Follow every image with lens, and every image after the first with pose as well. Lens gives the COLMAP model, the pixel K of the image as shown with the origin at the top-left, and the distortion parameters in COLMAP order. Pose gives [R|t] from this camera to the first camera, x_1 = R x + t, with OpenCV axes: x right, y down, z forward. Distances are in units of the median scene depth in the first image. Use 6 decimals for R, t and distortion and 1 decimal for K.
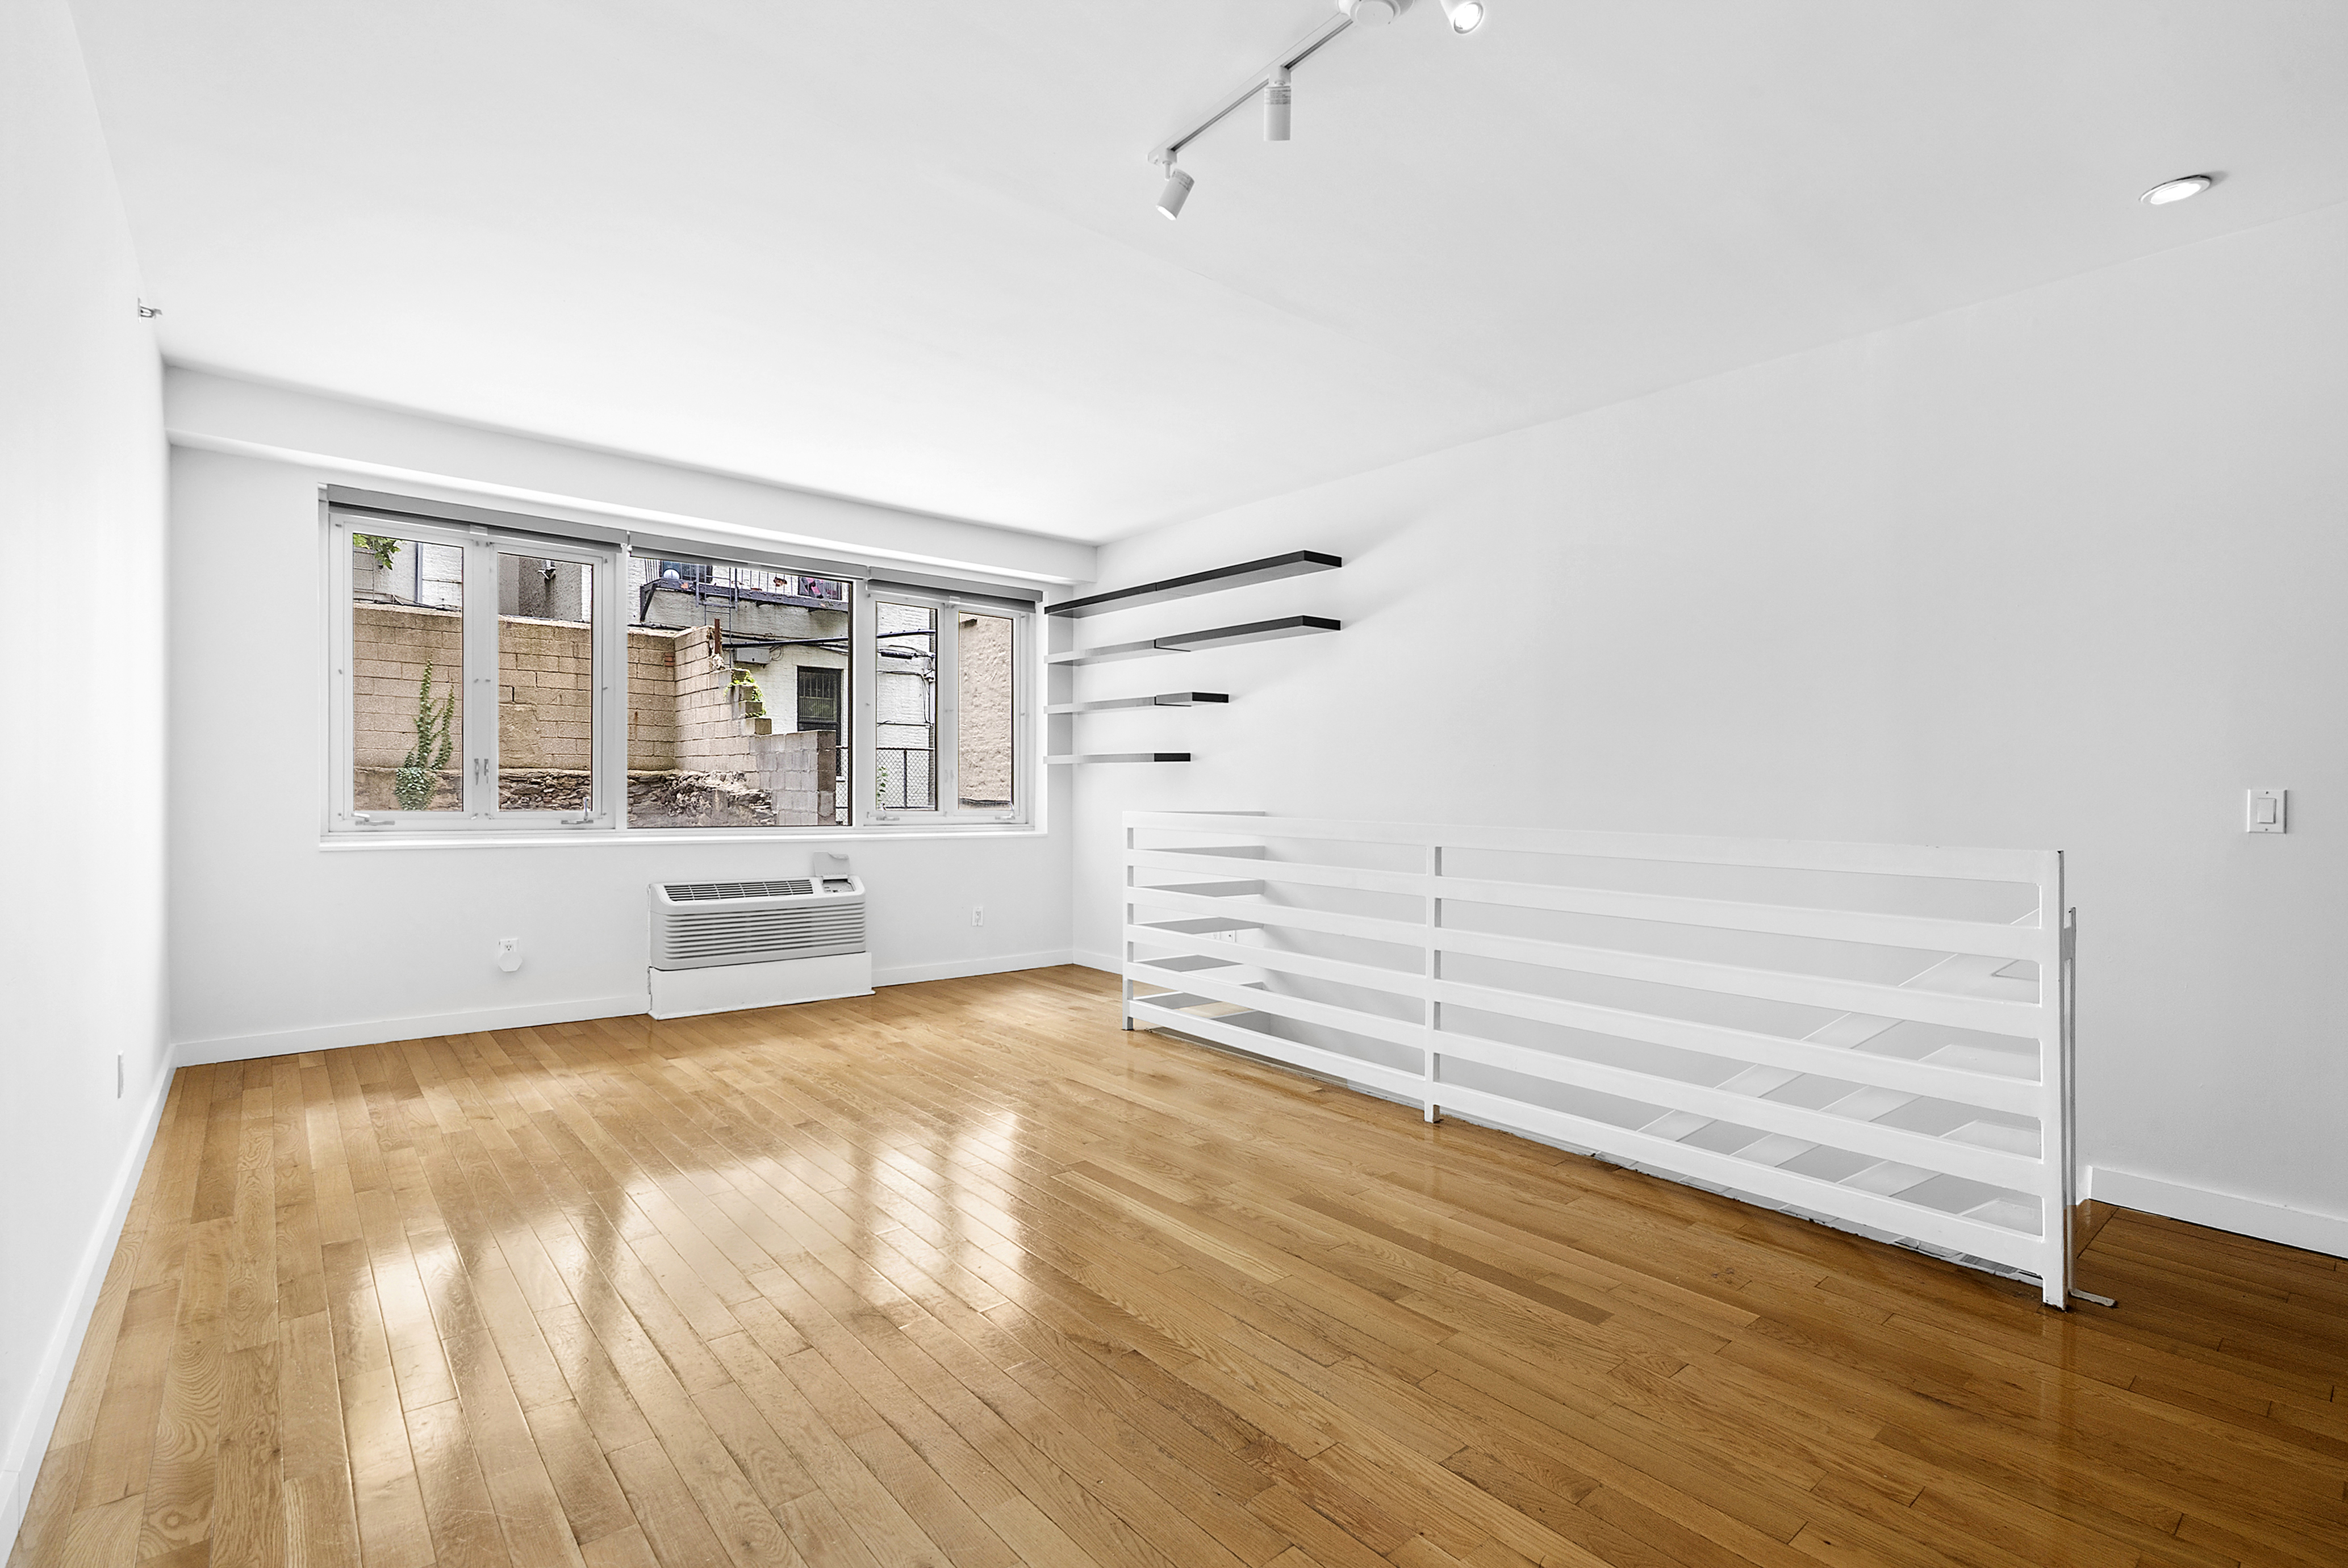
lens RADIAL K [[1082.2, 0, 1183.7], [0, 1082.2, 786.6], [0, 0, 1]] dist [-0.003430, -0.000070]
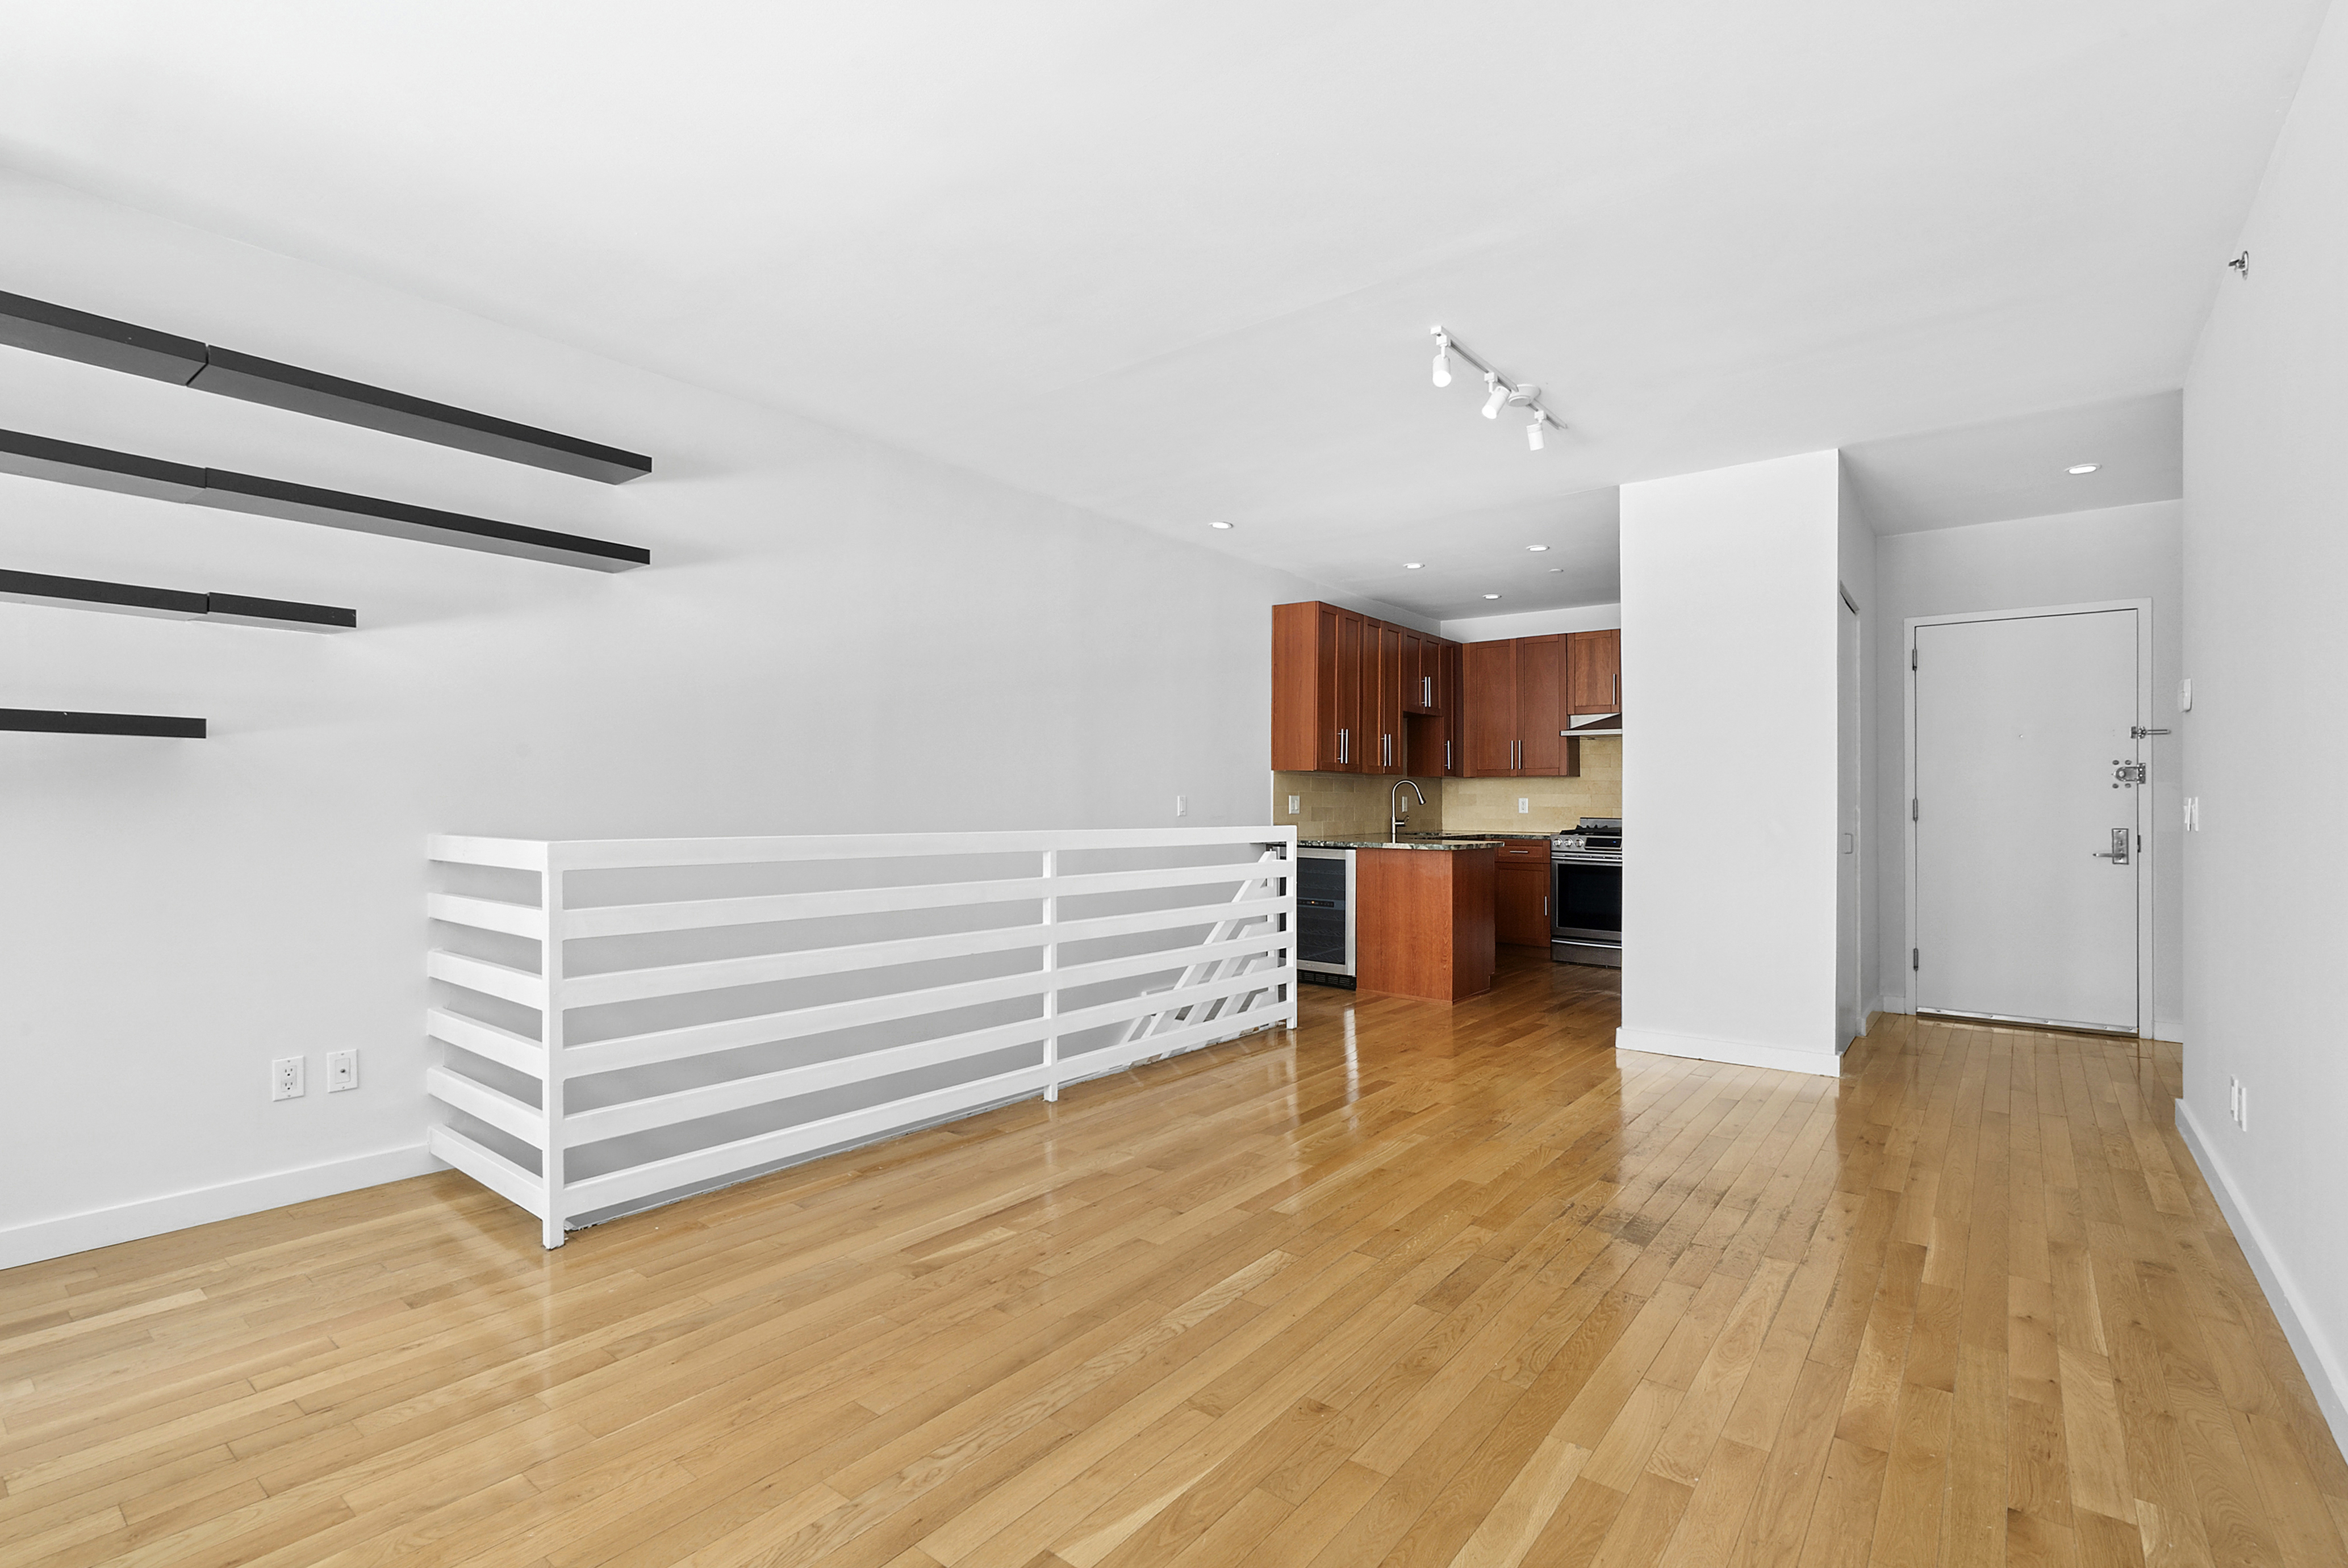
lens RADIAL K [[1082.2, 0, 1187.2], [0, 1082.2, 775.4], [0, 0, 1]] dist [-0.003430, -0.000070]
pose [[-0.215104, 0.019102, 0.976404, -0.849188], [-0.006858, 0.999754, -0.021069, 0.004770], [-0.976567, -0.011228, -0.214920, 1.082382]]
